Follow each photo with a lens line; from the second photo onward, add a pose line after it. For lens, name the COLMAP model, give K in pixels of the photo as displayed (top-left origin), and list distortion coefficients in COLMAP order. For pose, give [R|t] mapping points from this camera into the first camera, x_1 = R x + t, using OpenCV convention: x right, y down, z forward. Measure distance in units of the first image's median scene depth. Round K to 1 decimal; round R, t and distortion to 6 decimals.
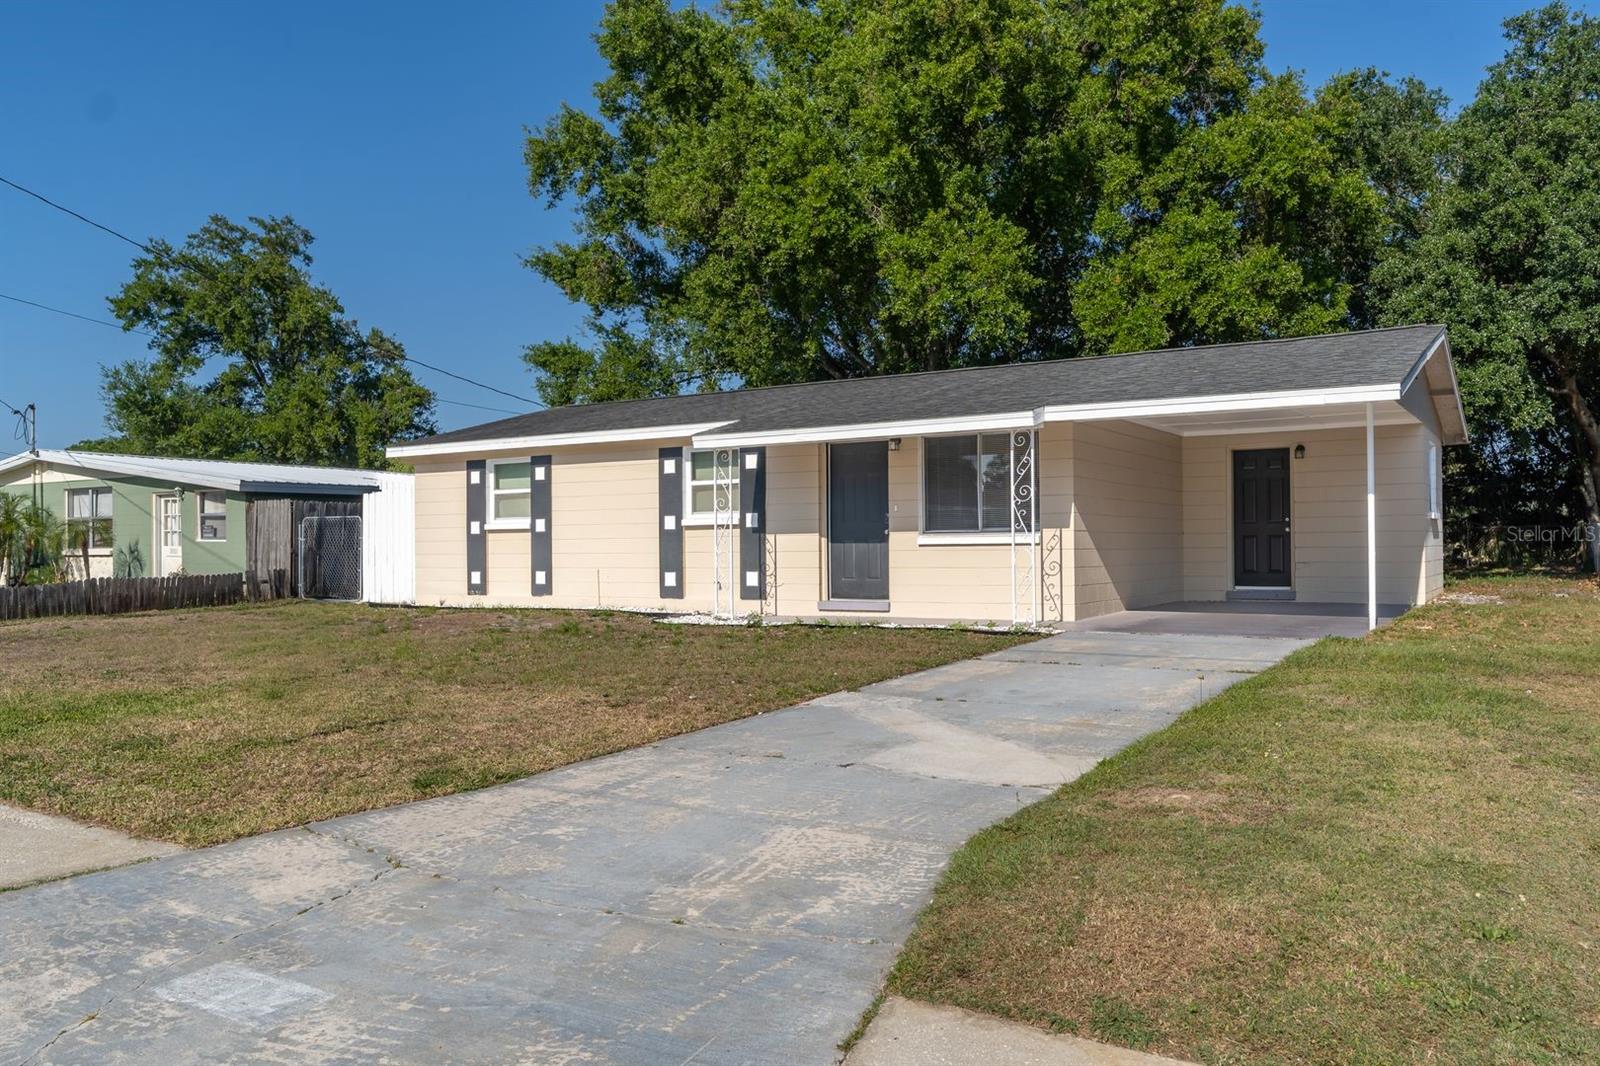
lens RADIAL K [[1170.3, 0, 800.0], [0, 1170.3, 533.0], [0, 0, 1]] dist [-0.030919, -0.002470]
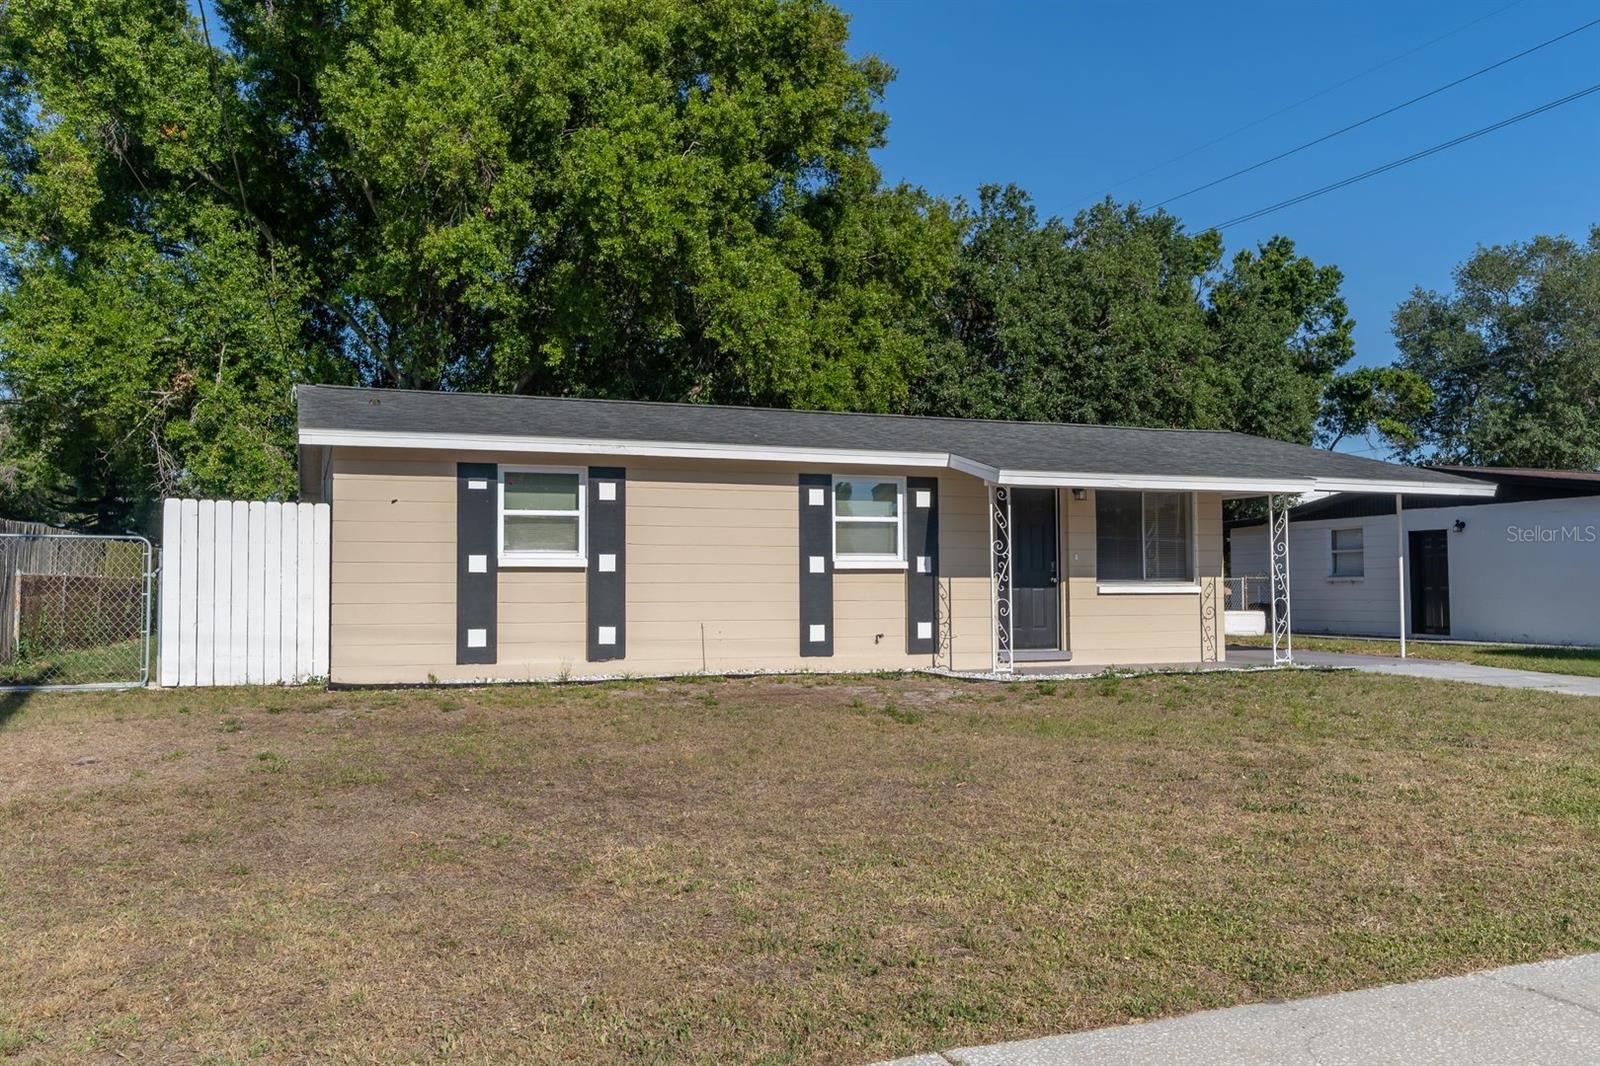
lens RADIAL K [[1222.0, 0, 776.4], [0, 1222.0, 535.8], [0, 0, 1]] dist [-0.039669, 0.004638]
pose [[0.614398, 0.044460, 0.787743, -0.808684], [-0.011183, 0.998802, -0.047649, 0.012215], [-0.788917, 0.020466, 0.614159, 0.490930]]
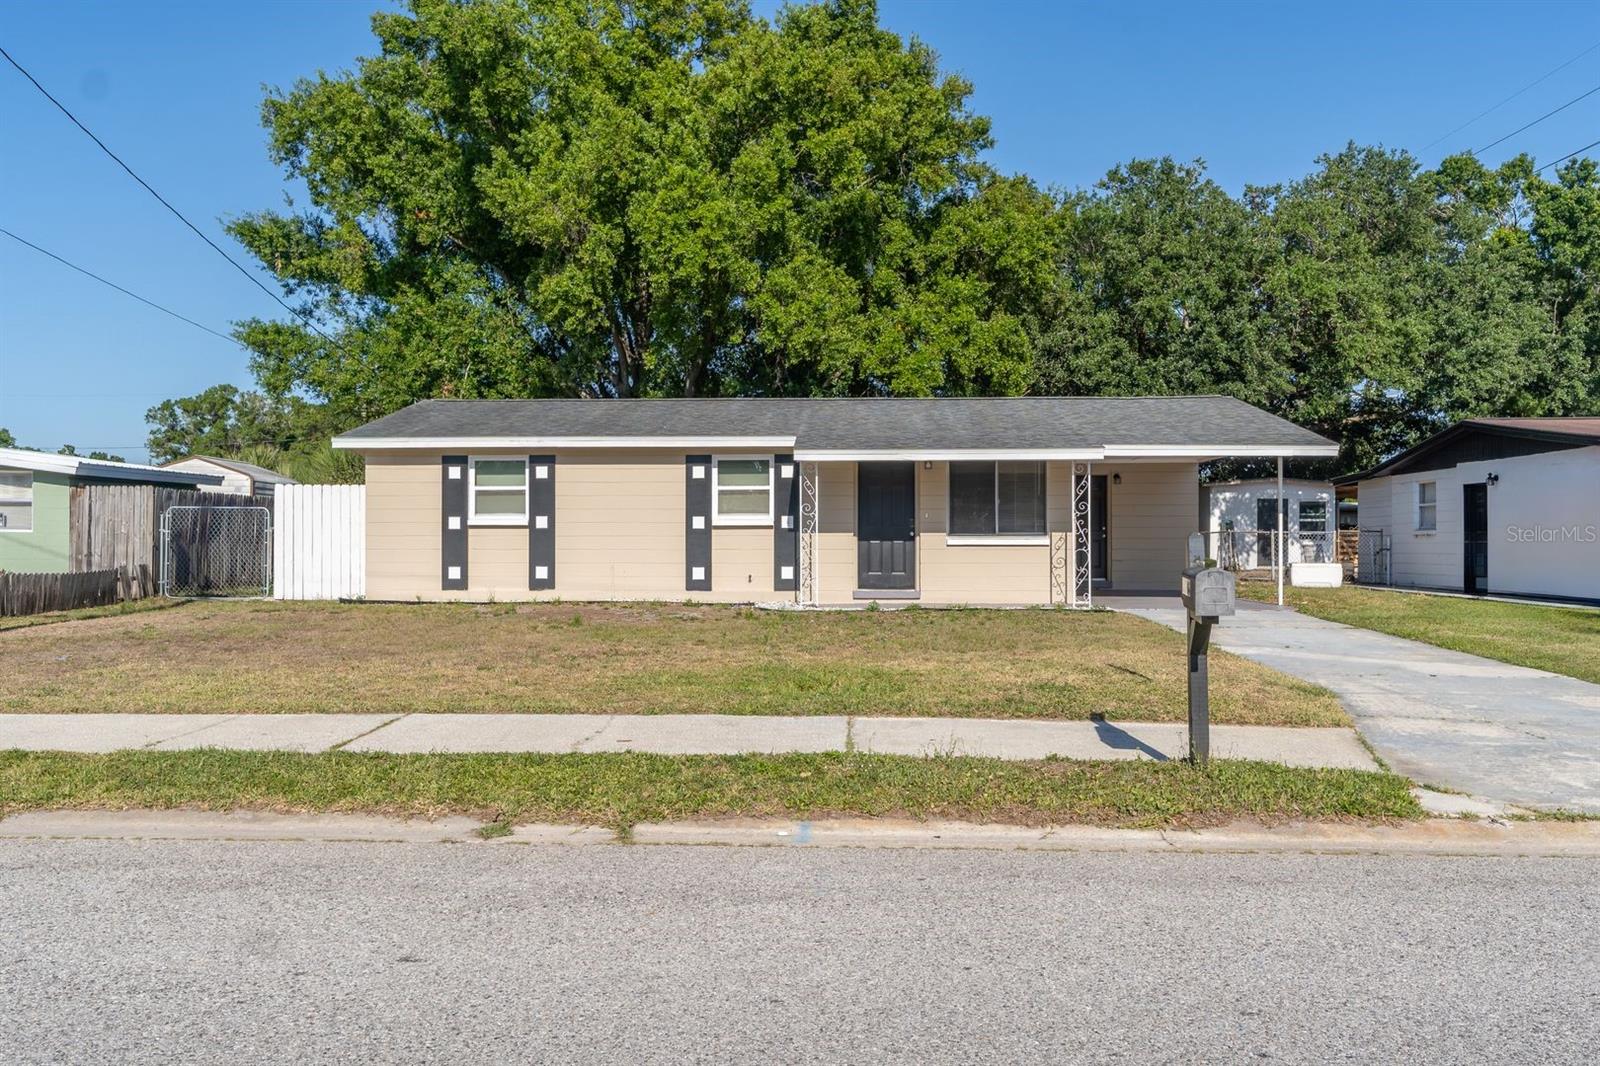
lens RADIAL K [[1170.3, 0, 800.0], [0, 1170.3, 533.0], [0, 0, 1]] dist [-0.030919, -0.002470]
pose [[0.873455, 0.014147, 0.486700, -0.566710], [-0.014672, 0.999889, -0.002732, 0.002735], [-0.486684, -0.004755, 0.873565, -0.017811]]
